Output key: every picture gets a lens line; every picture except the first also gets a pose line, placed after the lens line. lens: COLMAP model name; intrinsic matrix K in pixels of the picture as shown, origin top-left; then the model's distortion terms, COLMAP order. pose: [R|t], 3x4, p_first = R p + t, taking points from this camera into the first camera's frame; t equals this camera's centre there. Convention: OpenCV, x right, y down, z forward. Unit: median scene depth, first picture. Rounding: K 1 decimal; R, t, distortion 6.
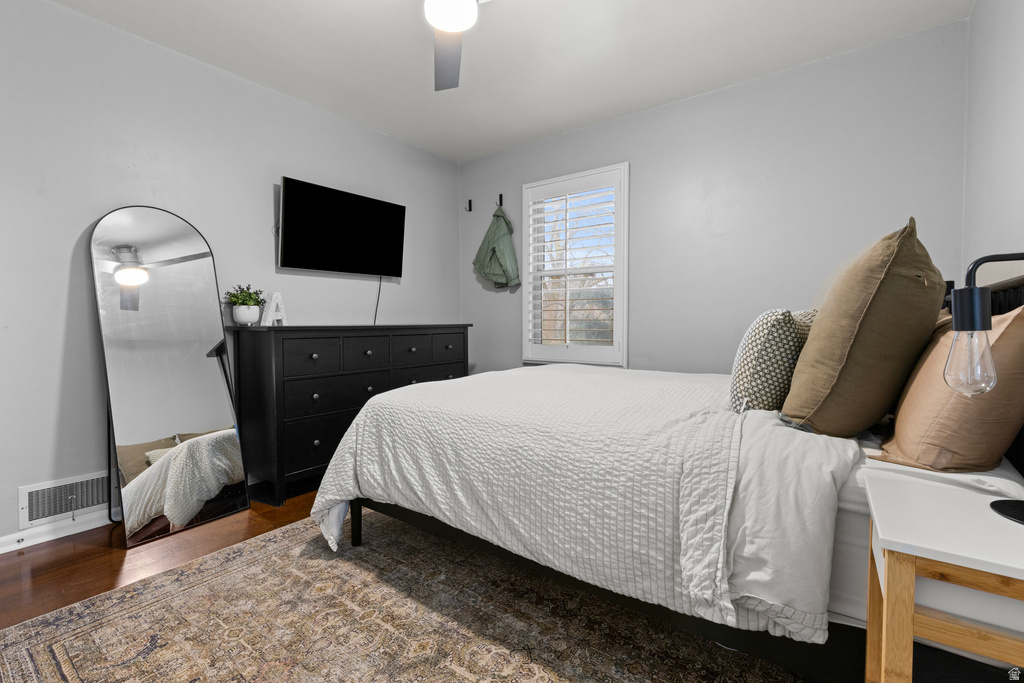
lens RADIAL K [[466.5, 0, 506.5], [0, 466.5, 337.6], [0, 0, 1]] dist [0.004566, 0.002662]
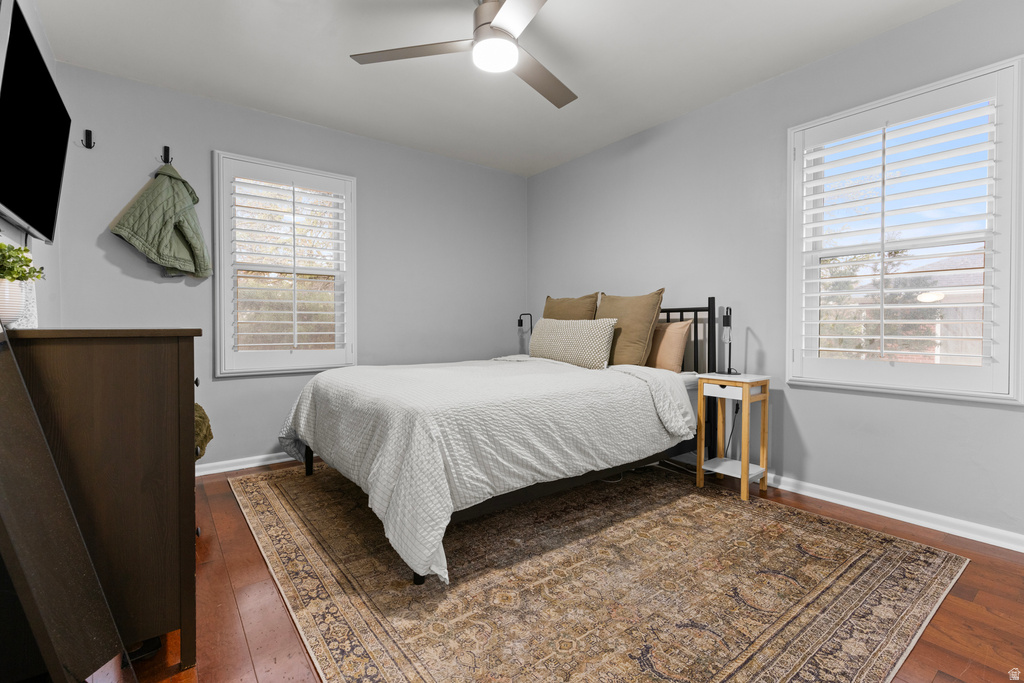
lens RADIAL K [[466.5, 0, 506.2], [0, 466.5, 333.5], [0, 0, 1]] dist [0.004566, 0.002662]
pose [[0.270850, -0.018939, 0.962435, -1.382570], [0.035146, 0.999334, 0.009774, -0.020690], [-0.961980, 0.031178, 0.271336, 0.757317]]
